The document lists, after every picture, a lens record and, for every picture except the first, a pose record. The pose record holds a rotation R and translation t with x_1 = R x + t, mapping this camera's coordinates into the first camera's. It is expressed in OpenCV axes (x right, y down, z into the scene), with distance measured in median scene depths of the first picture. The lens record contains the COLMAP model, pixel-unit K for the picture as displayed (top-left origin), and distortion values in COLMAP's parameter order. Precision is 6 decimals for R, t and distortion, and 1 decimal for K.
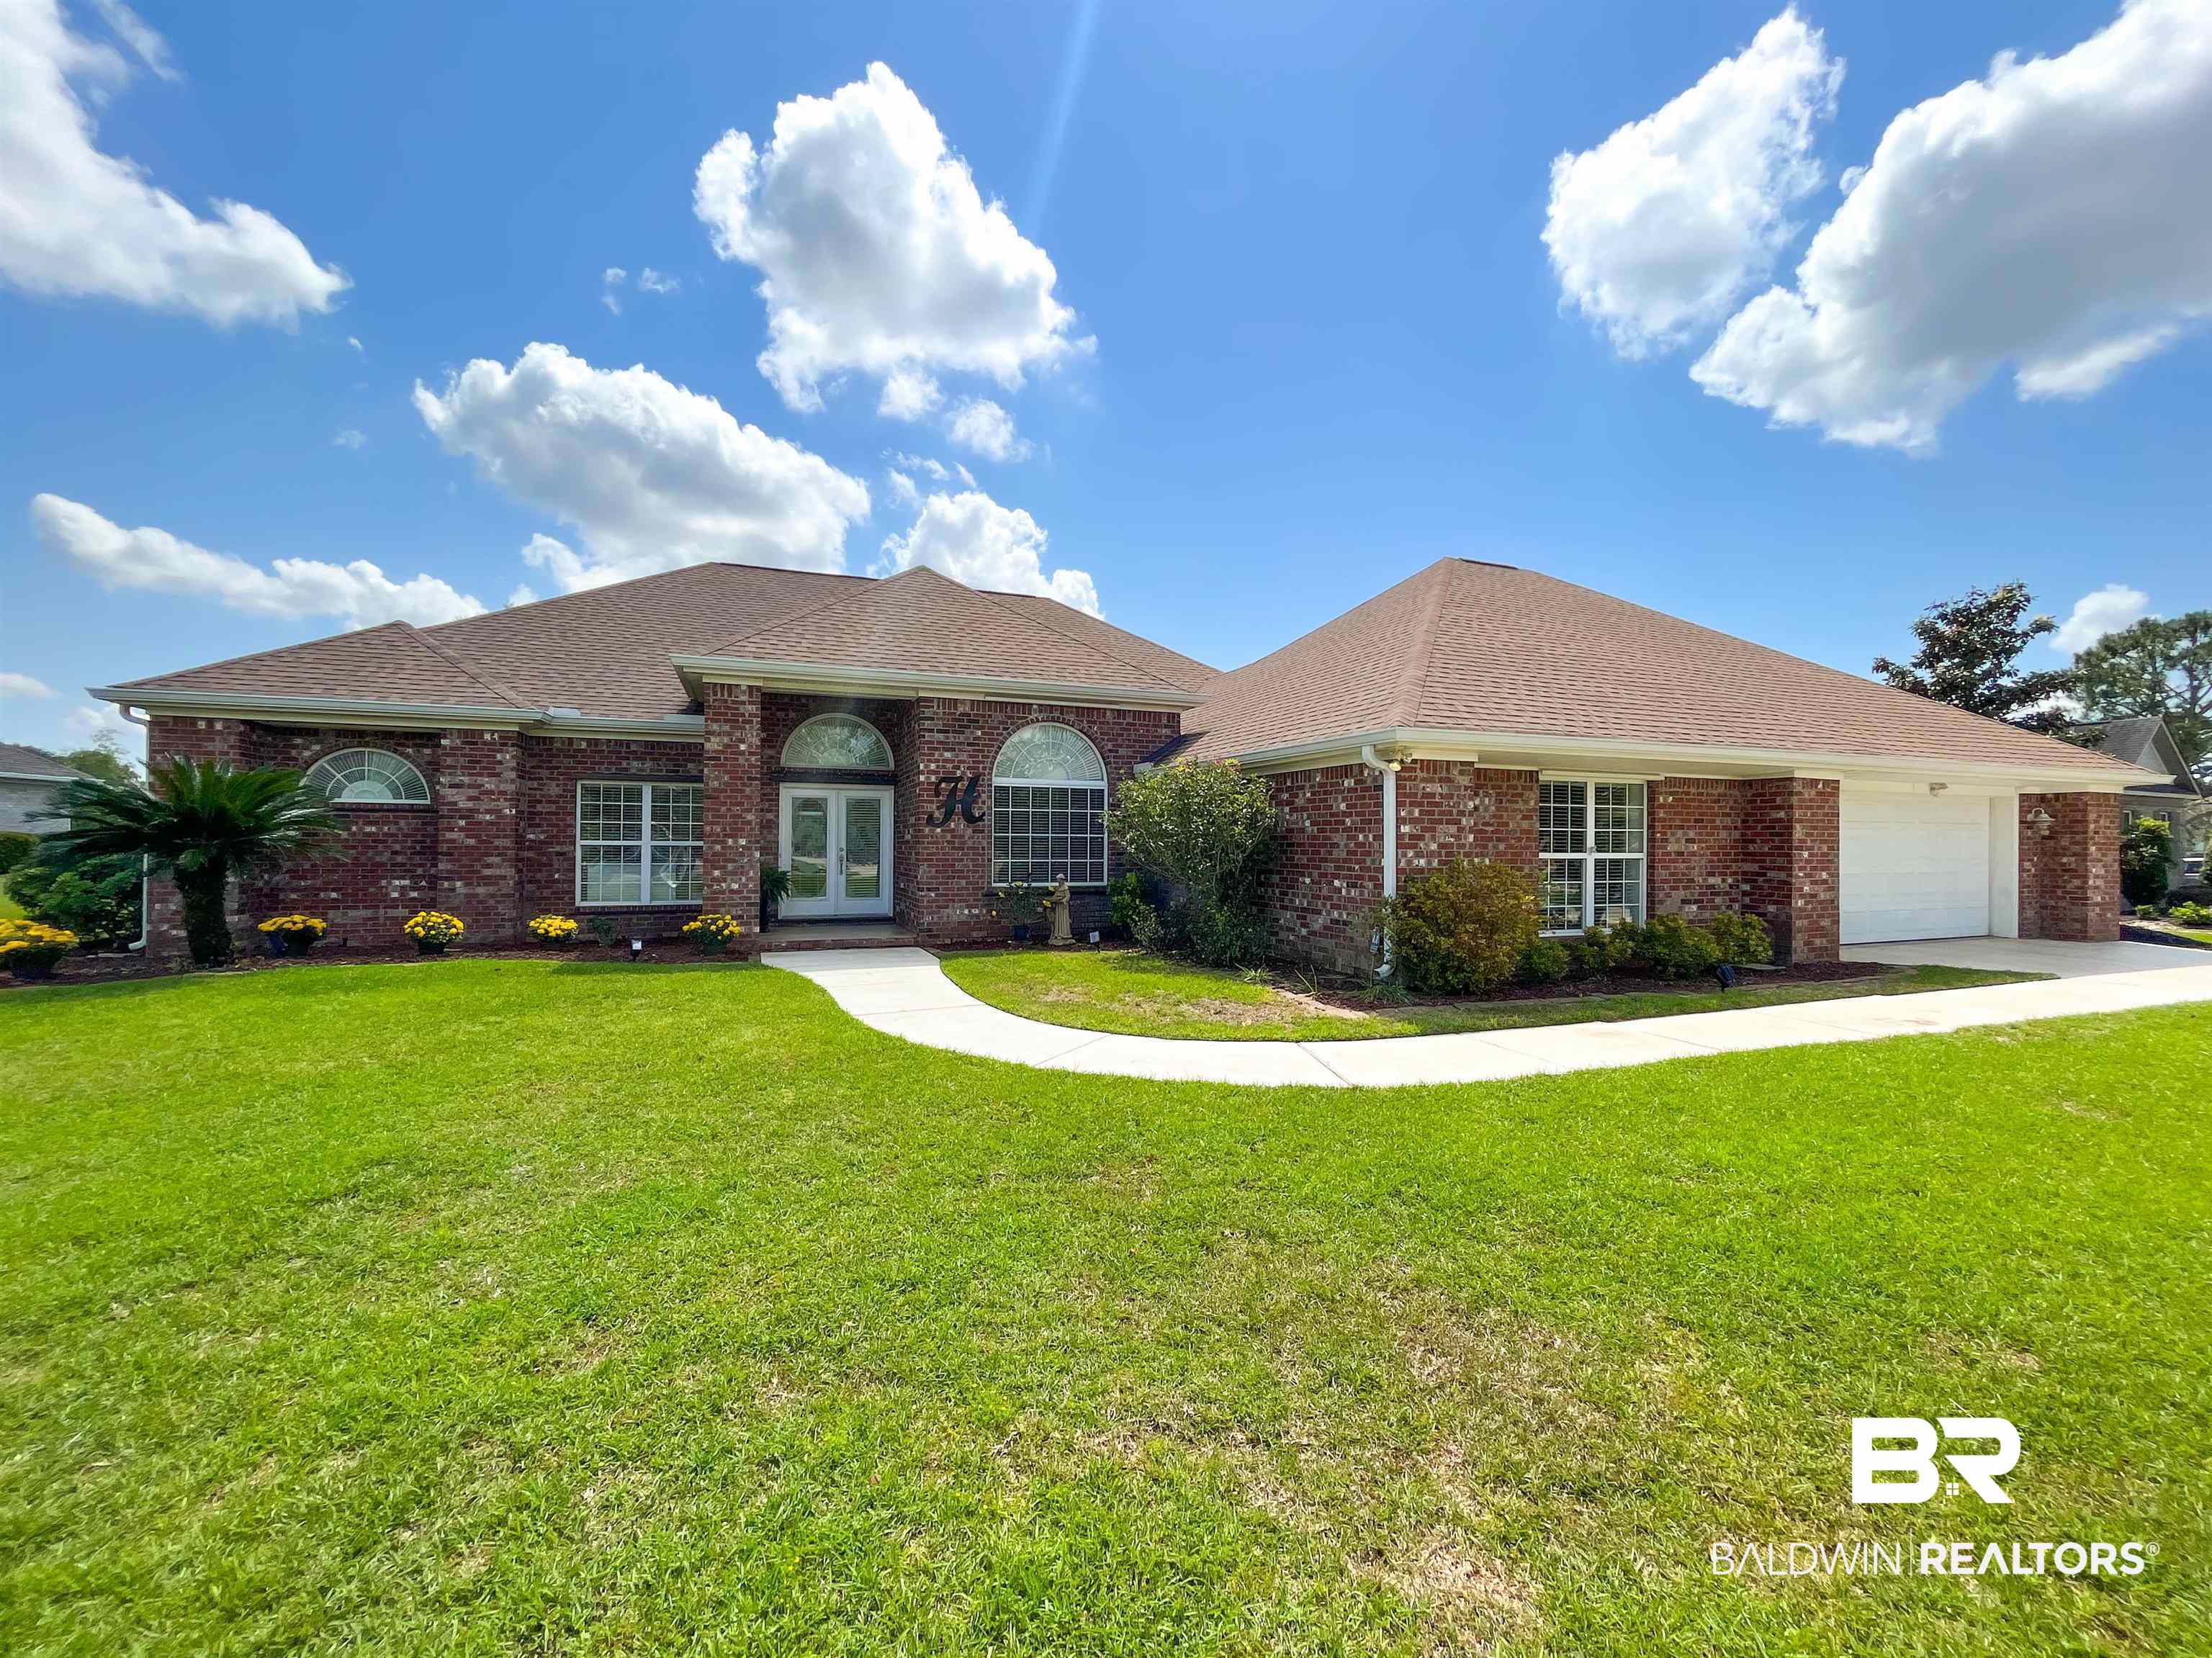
lens RADIAL K [[933.2, 0, 1100.4], [0, 933.2, 834.7], [0, 0, 1]] dist [-0.000437, -0.000645]
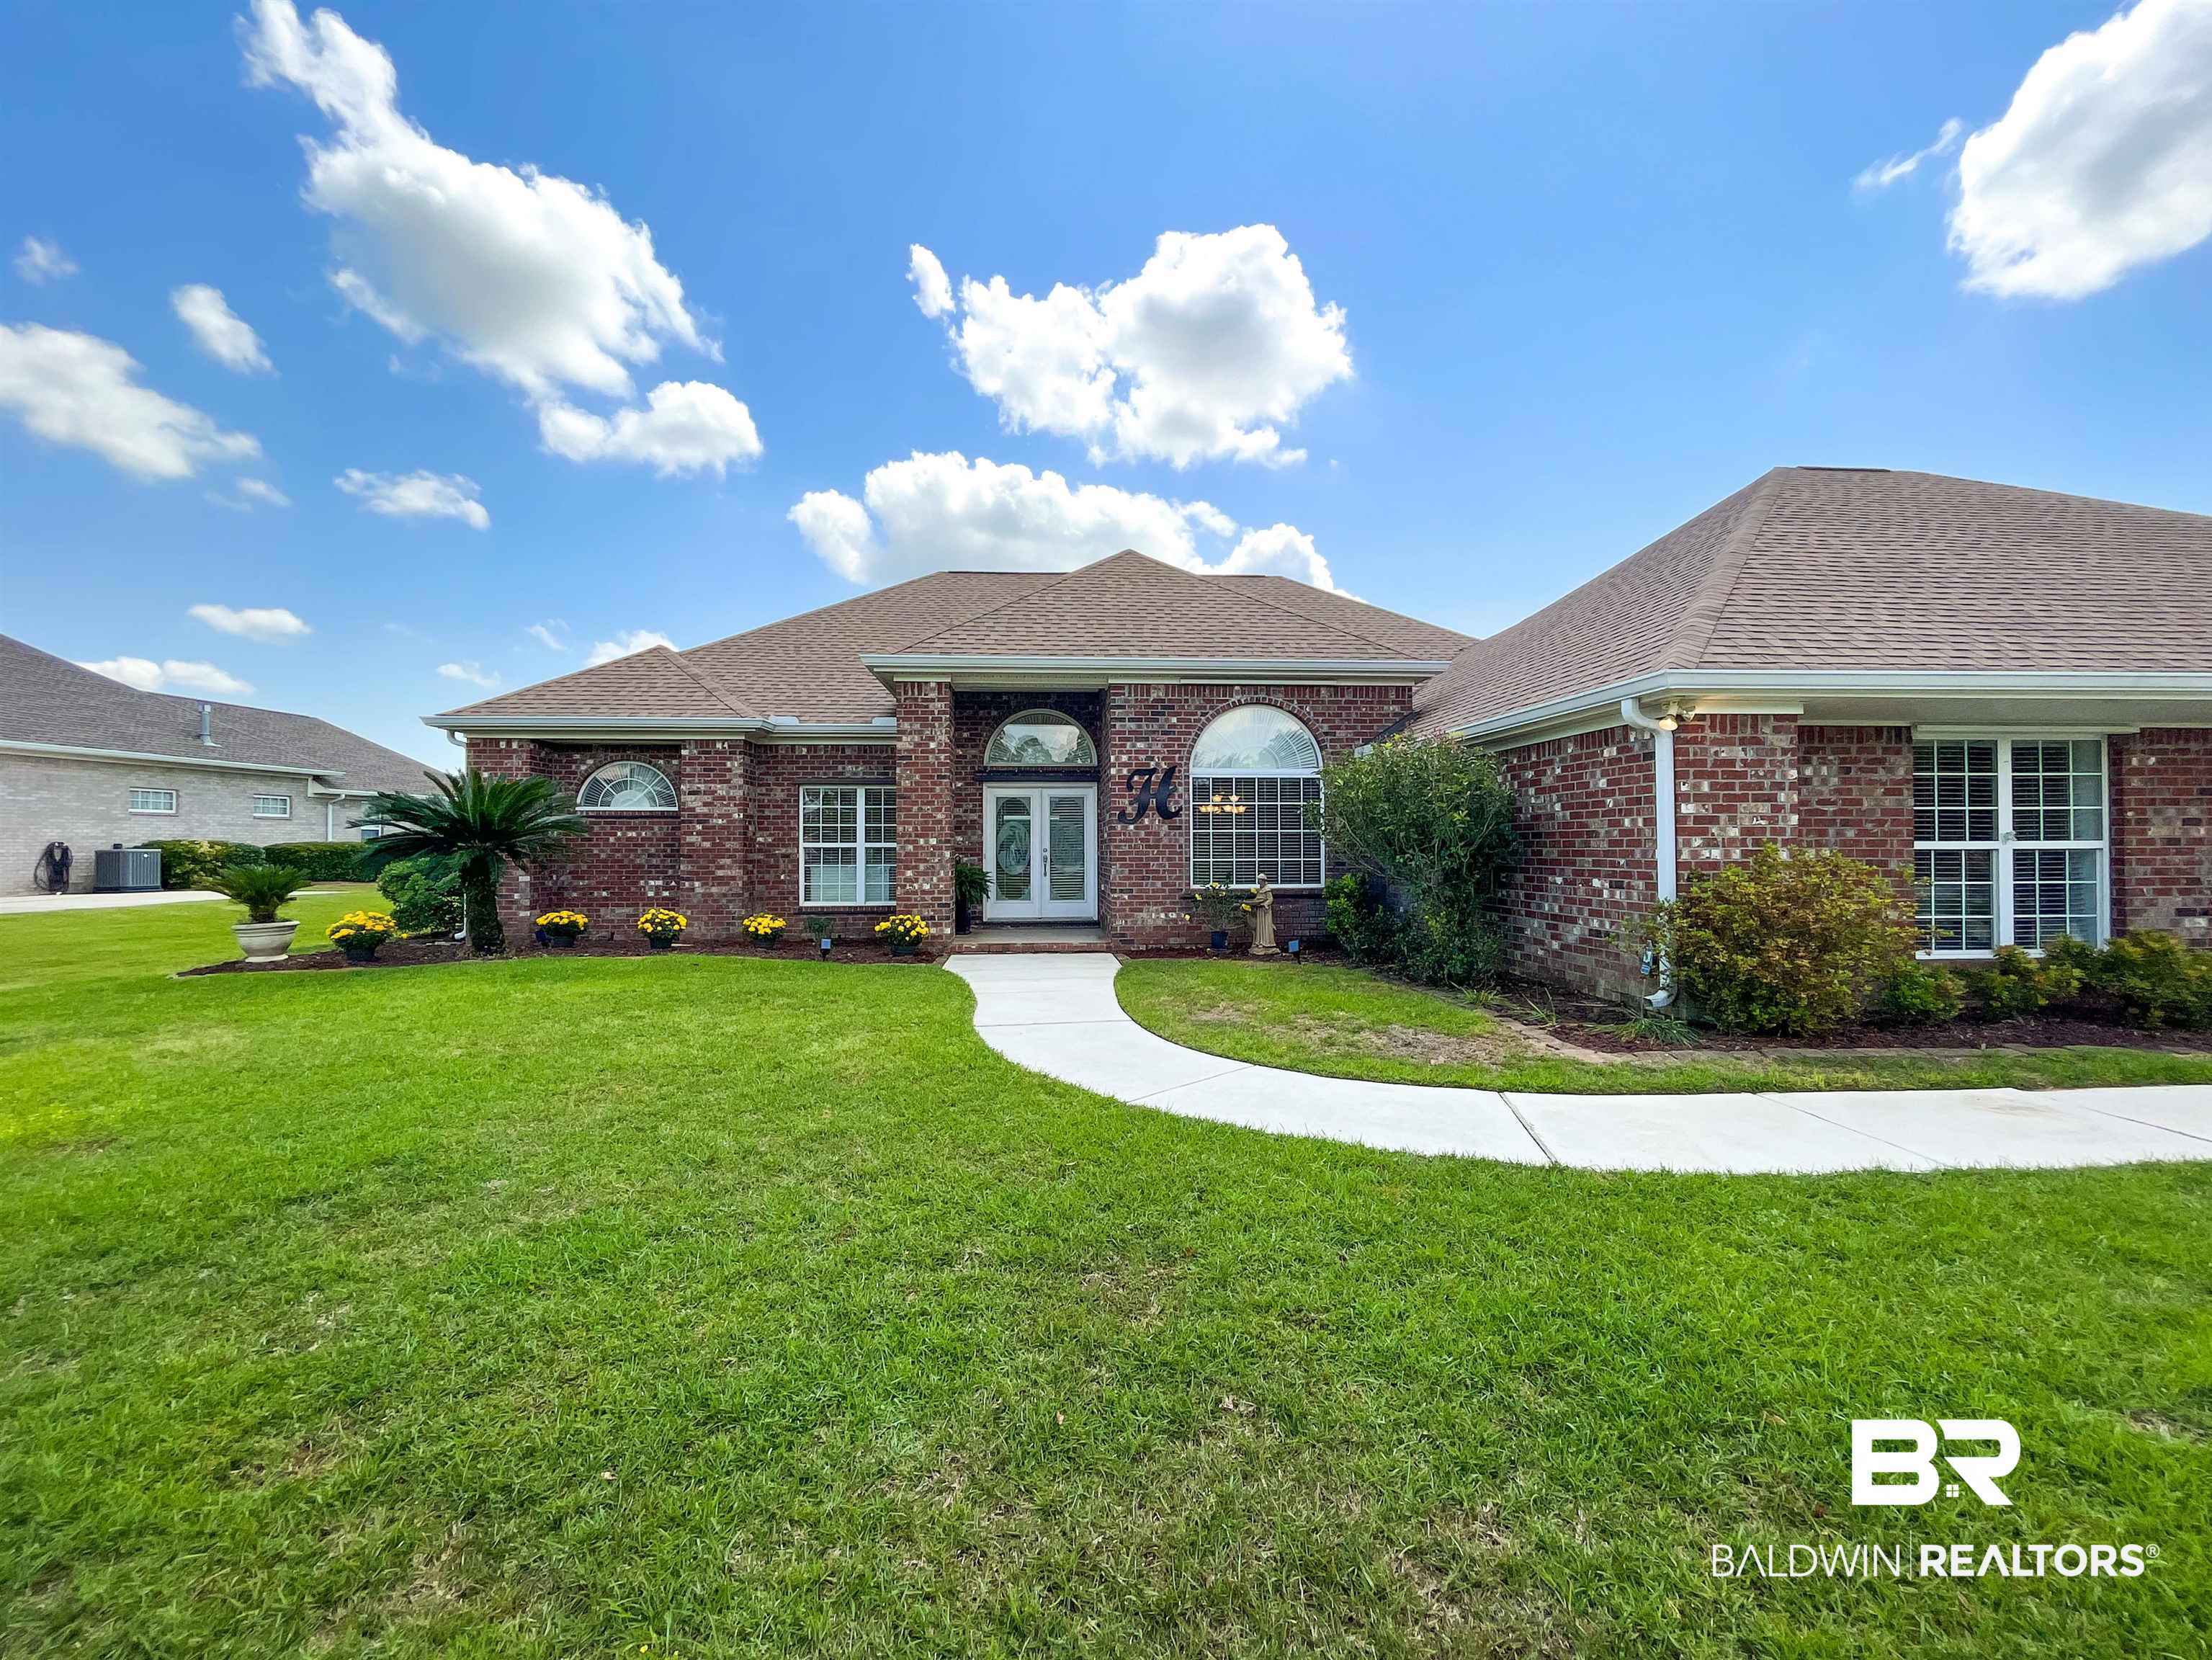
lens RADIAL K [[933.4, 0, 1100.4], [0, 933.4, 835.7], [0, 0, 1]] dist [-0.000437, -0.000645]
pose [[0.952820, -0.014099, -0.303207, 0.089862], [0.011580, 0.999882, -0.010106, 0.014773], [0.303314, 0.006119, 0.952871, 0.127175]]
